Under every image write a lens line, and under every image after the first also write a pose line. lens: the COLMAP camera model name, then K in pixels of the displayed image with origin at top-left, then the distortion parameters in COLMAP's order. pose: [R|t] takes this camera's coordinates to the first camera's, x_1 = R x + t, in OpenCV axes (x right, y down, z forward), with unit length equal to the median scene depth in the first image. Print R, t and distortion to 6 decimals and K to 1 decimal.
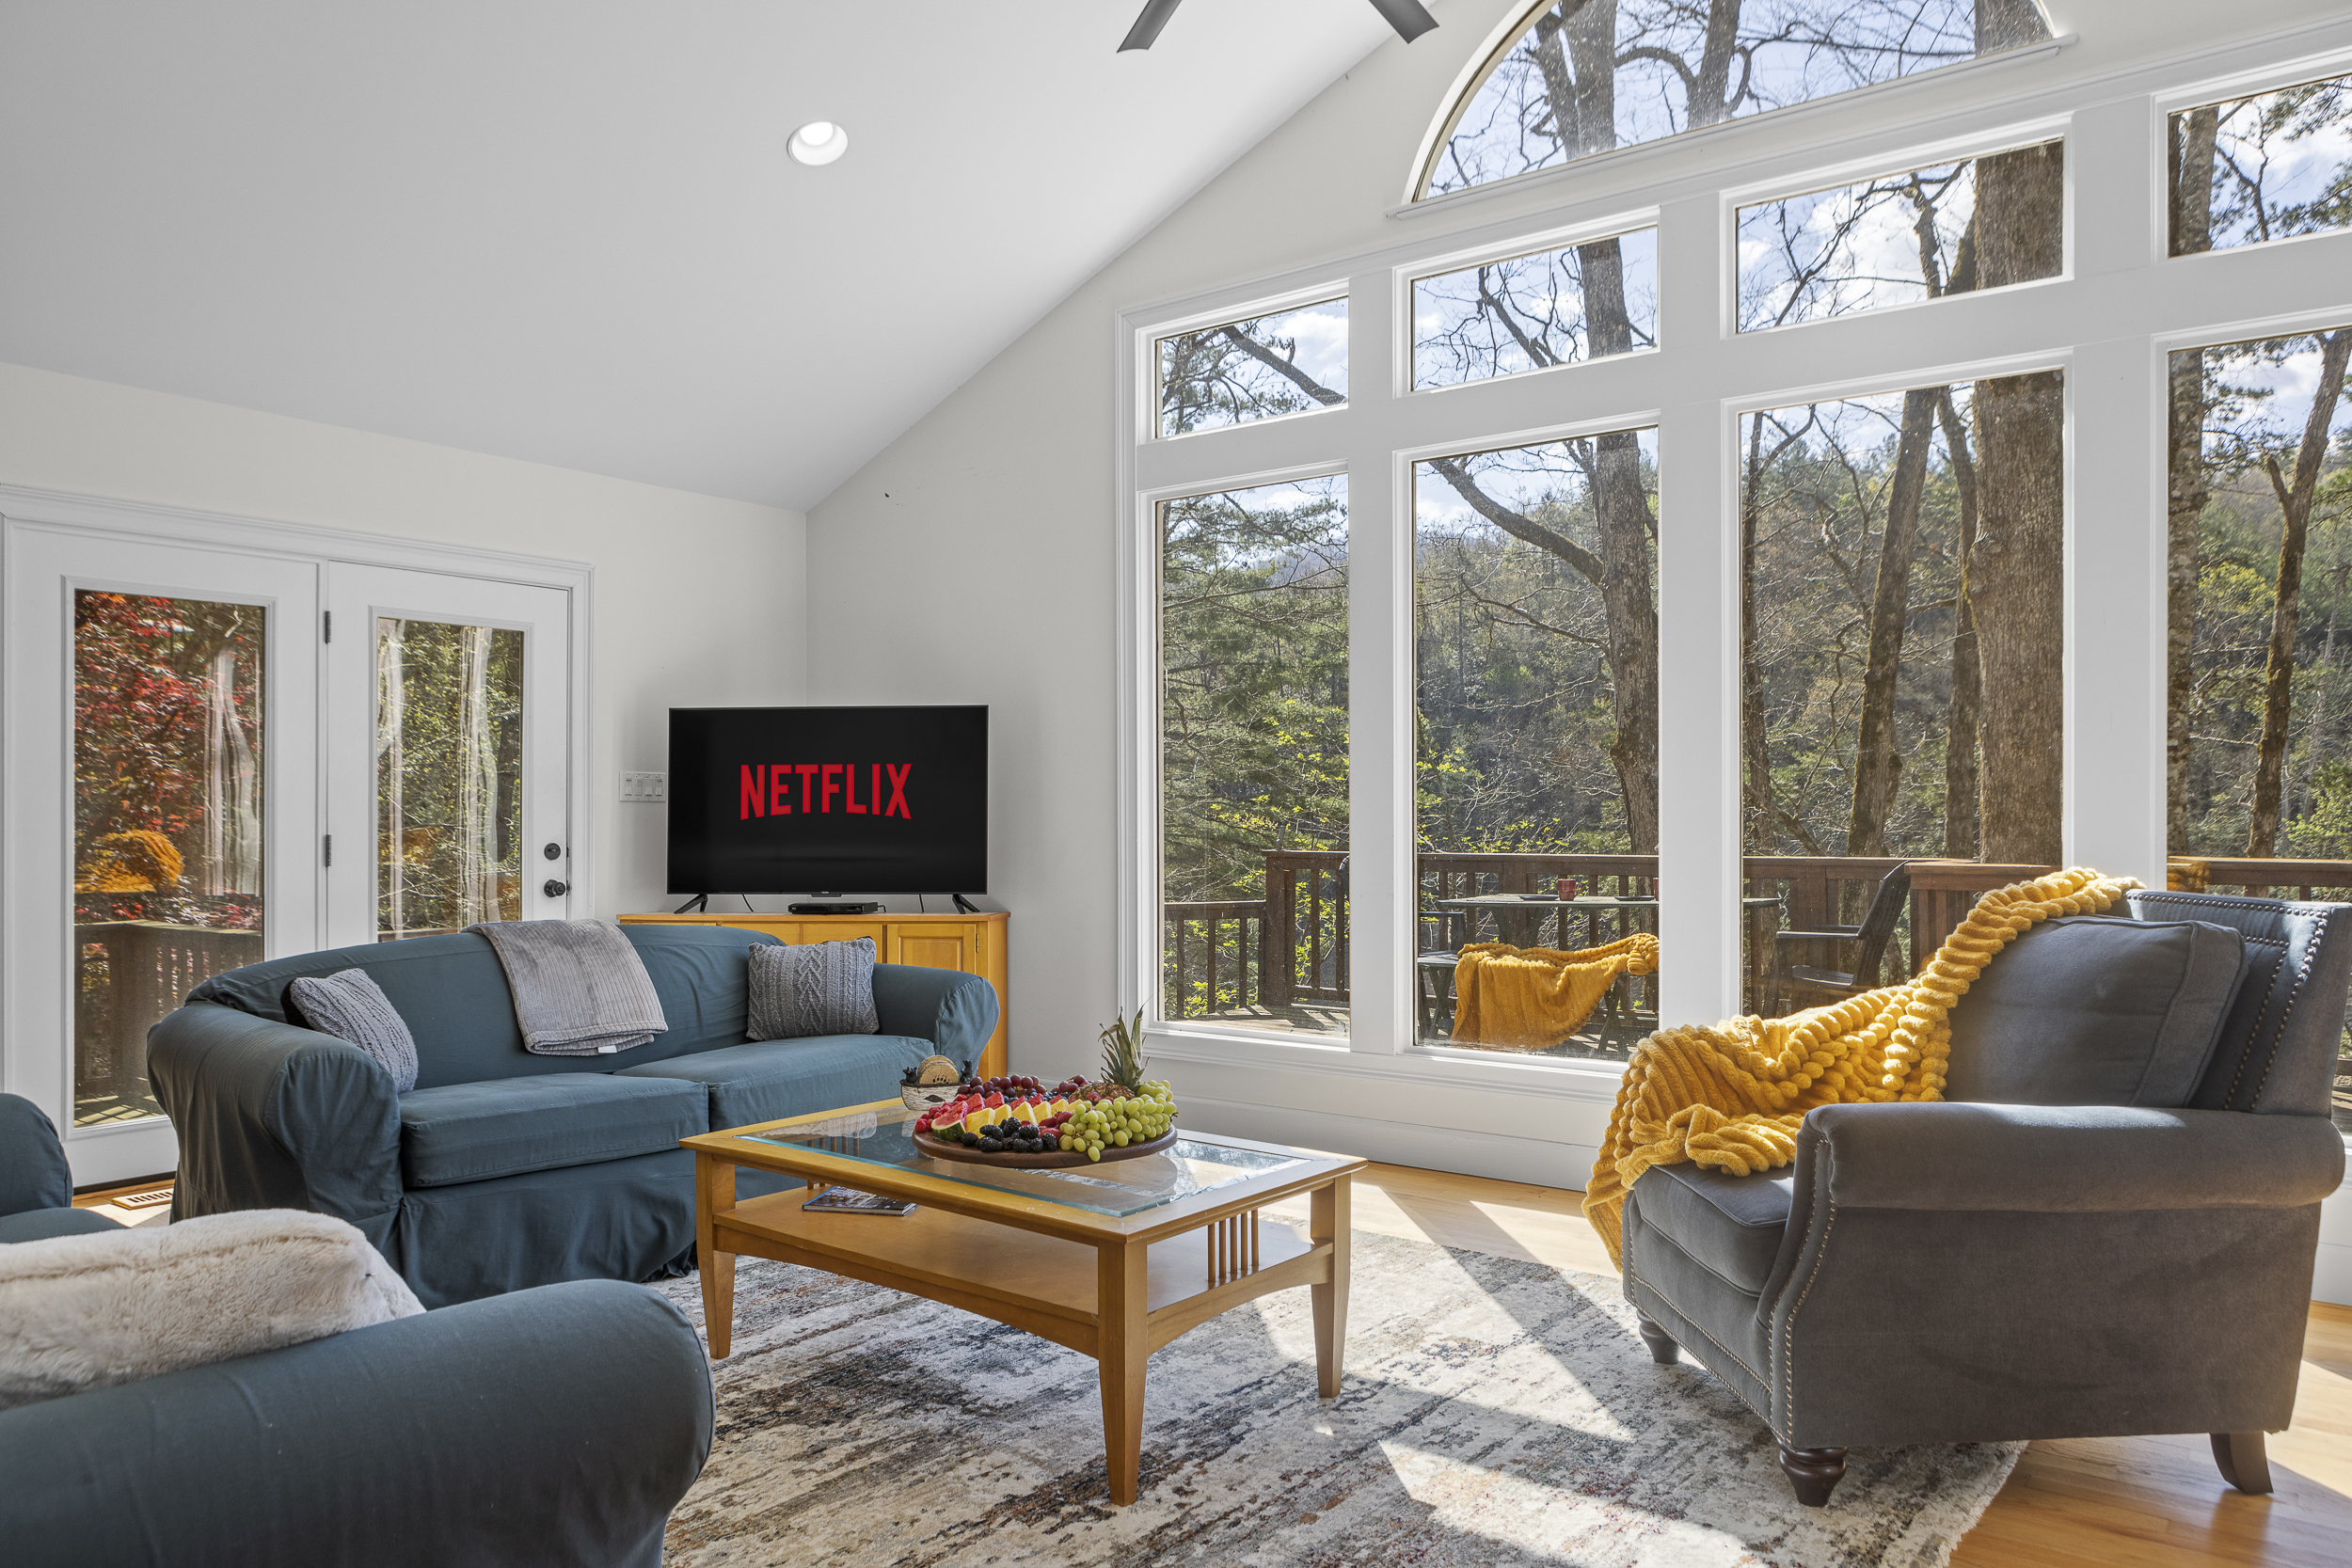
lens RADIAL K [[1608.9, 0, 1187.1], [0, 1608.9, 795.5], [0, 0, 1]] dist [-0.007583, -0.015538]
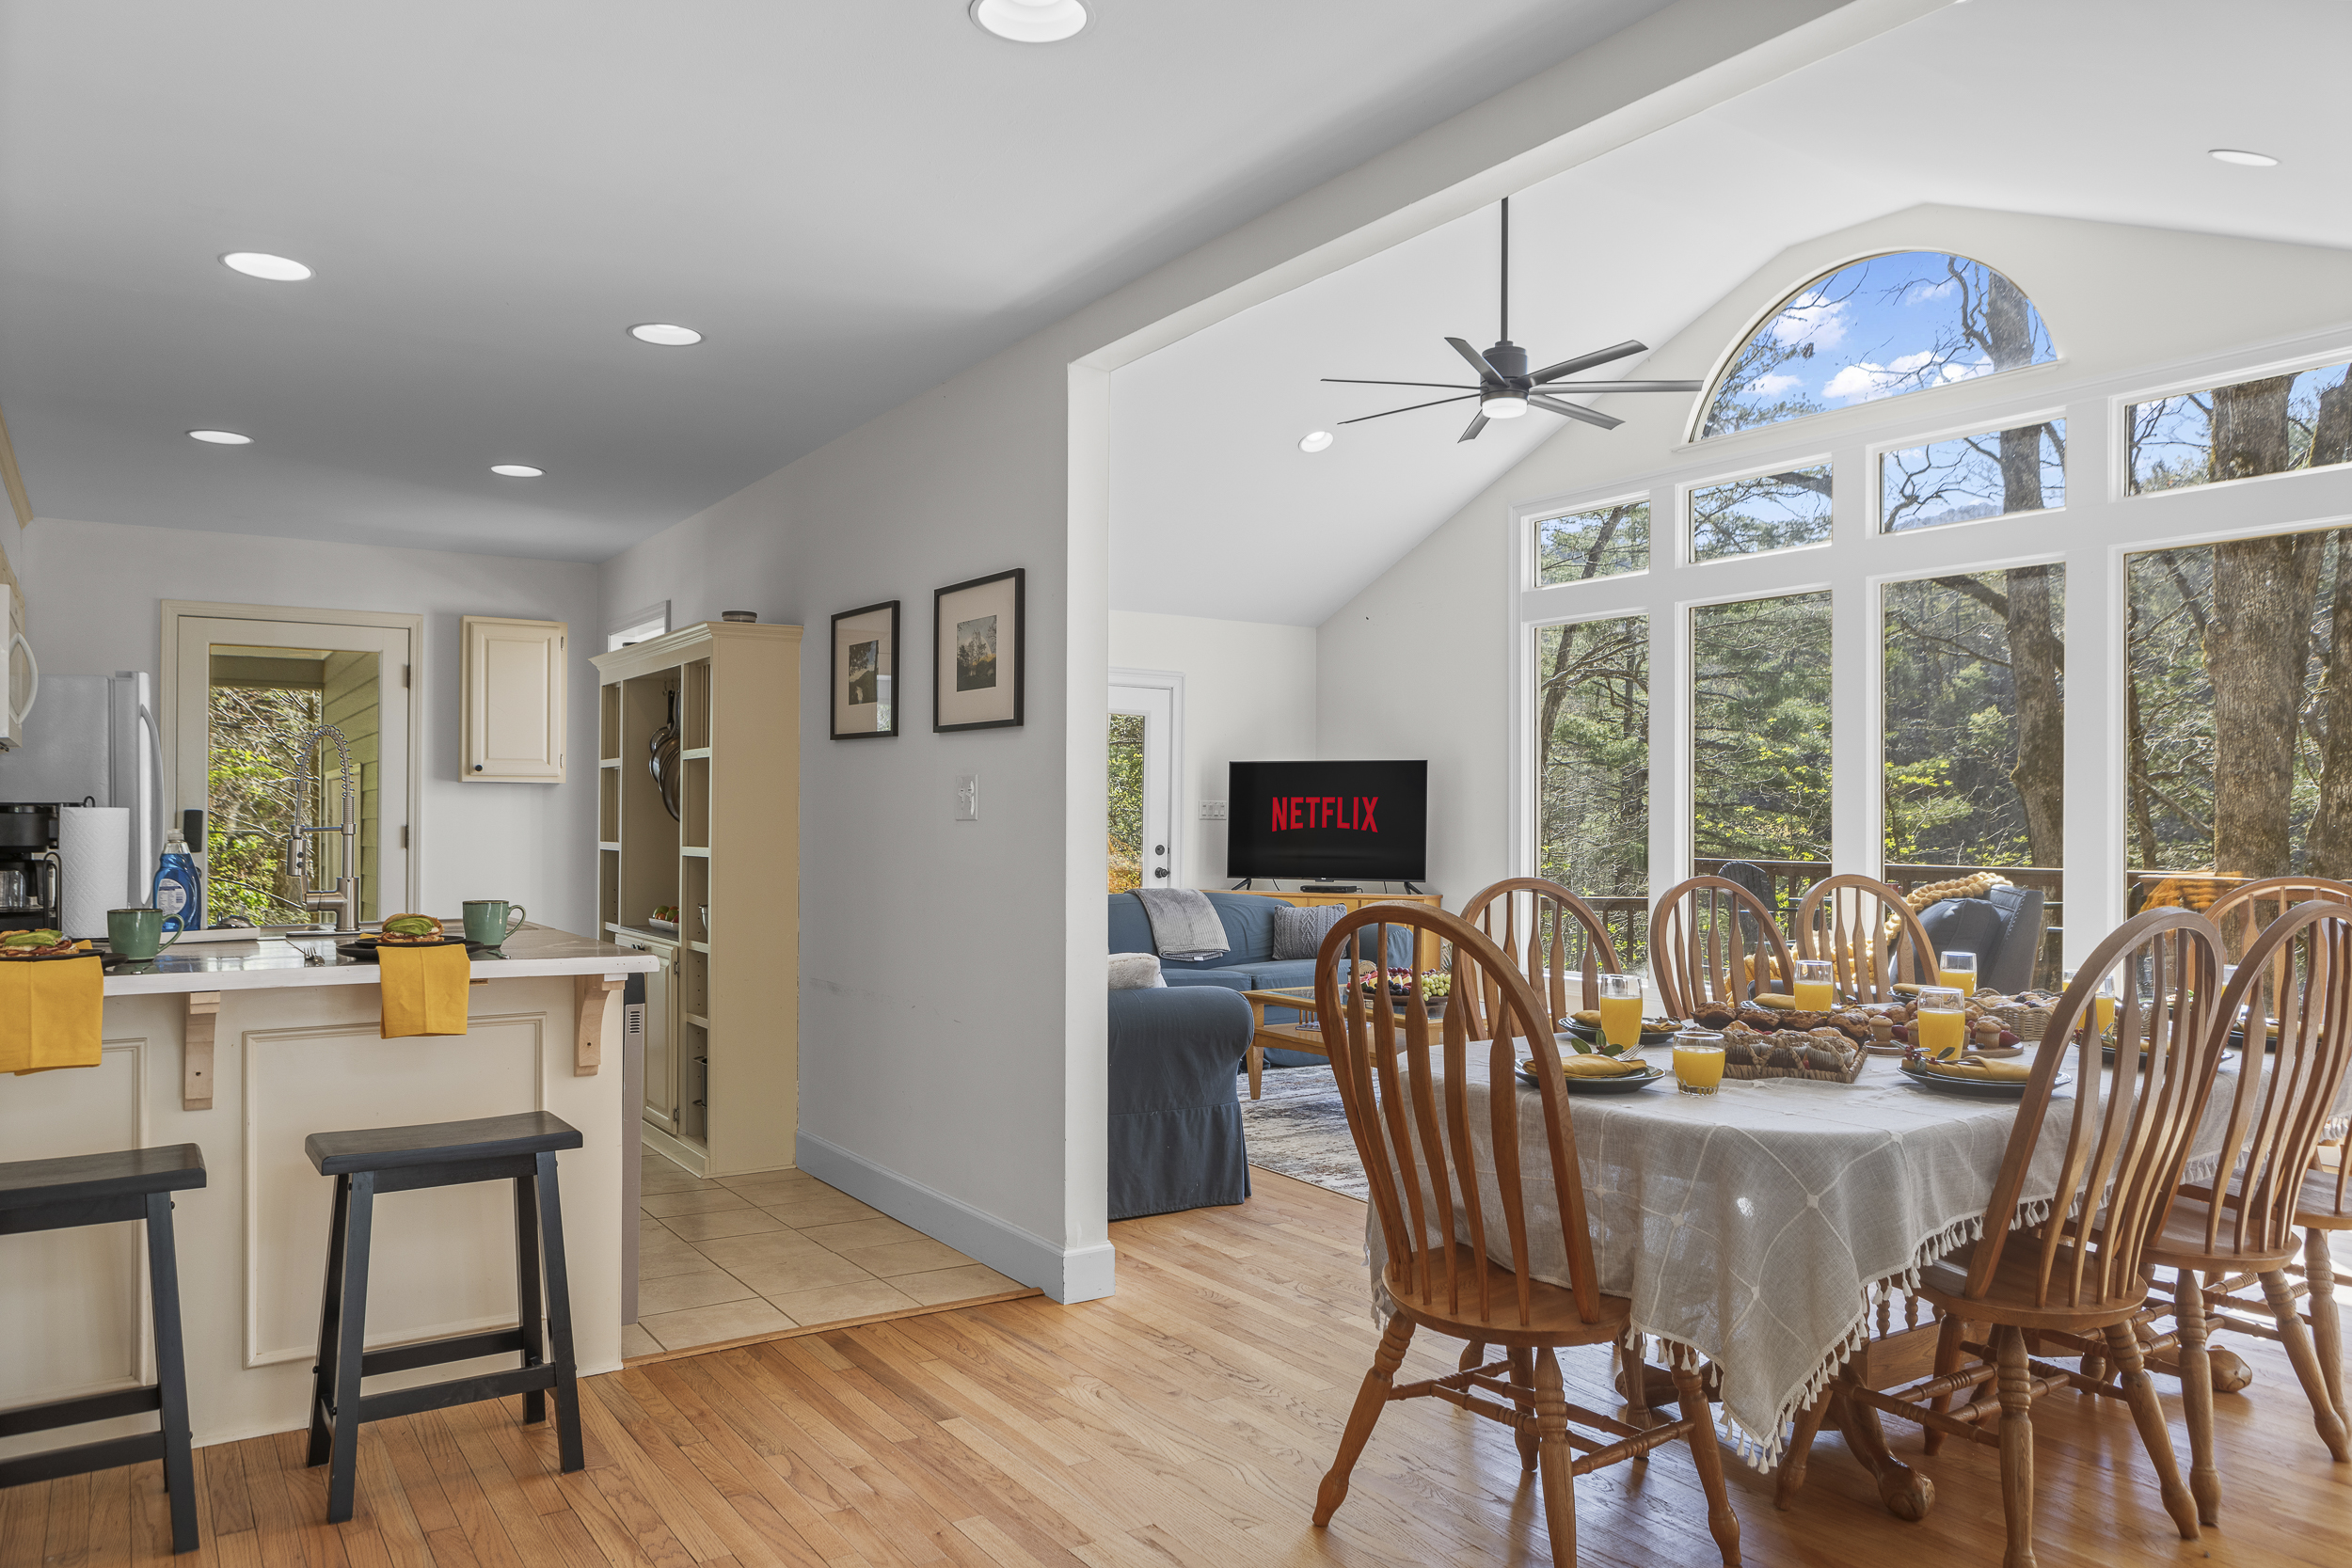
lens RADIAL K [[1608.9, 0, 1182.4], [0, 1608.9, 798.4], [0, 0, 1]] dist [-0.007583, -0.015538]
pose [[0.944560, 0.005223, -0.328298, 0.199108], [-0.004823, 0.999986, 0.002033, -0.025594], [0.328304, -0.000337, 0.944572, -0.660042]]
